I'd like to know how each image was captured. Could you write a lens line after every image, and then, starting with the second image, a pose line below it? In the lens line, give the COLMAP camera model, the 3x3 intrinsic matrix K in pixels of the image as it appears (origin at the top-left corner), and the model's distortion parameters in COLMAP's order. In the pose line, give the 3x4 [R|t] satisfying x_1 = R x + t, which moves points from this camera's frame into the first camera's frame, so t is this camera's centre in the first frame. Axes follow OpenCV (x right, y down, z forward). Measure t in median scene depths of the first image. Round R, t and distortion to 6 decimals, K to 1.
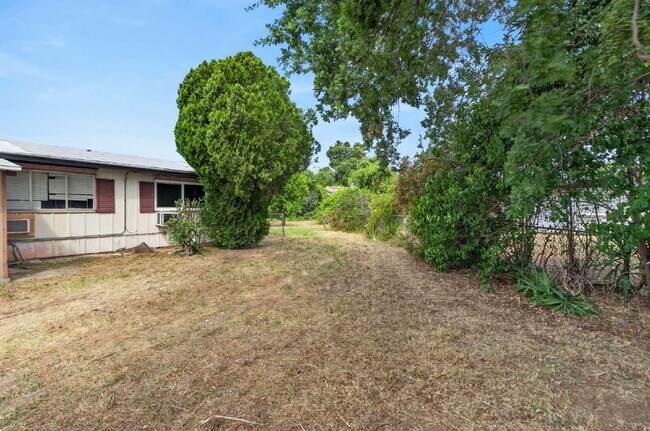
lens RADIAL K [[280.5, 0, 314.1], [0, 280.5, 217.1], [0, 0, 1]] dist [-0.008875, -0.000070]
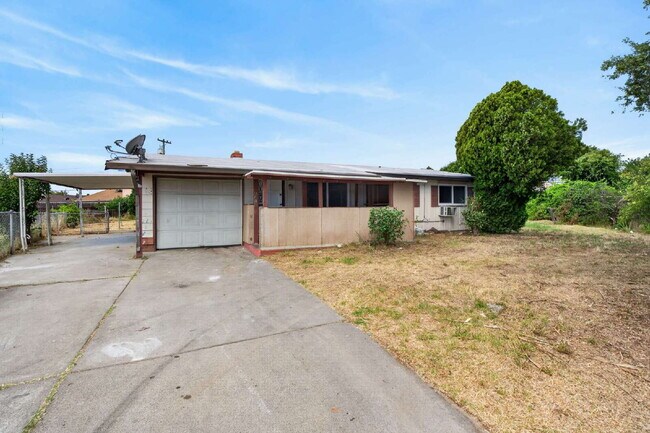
lens RADIAL K [[291.2, 0, 322.3], [0, 291.2, 212.5], [0, 0, 1]] dist [0.000331, 0.000084]
pose [[0.892906, -0.010218, -0.450127, -0.503130], [0.002470, 0.999839, -0.017798, 0.045058], [0.450236, 0.014780, 0.892787, -0.698699]]
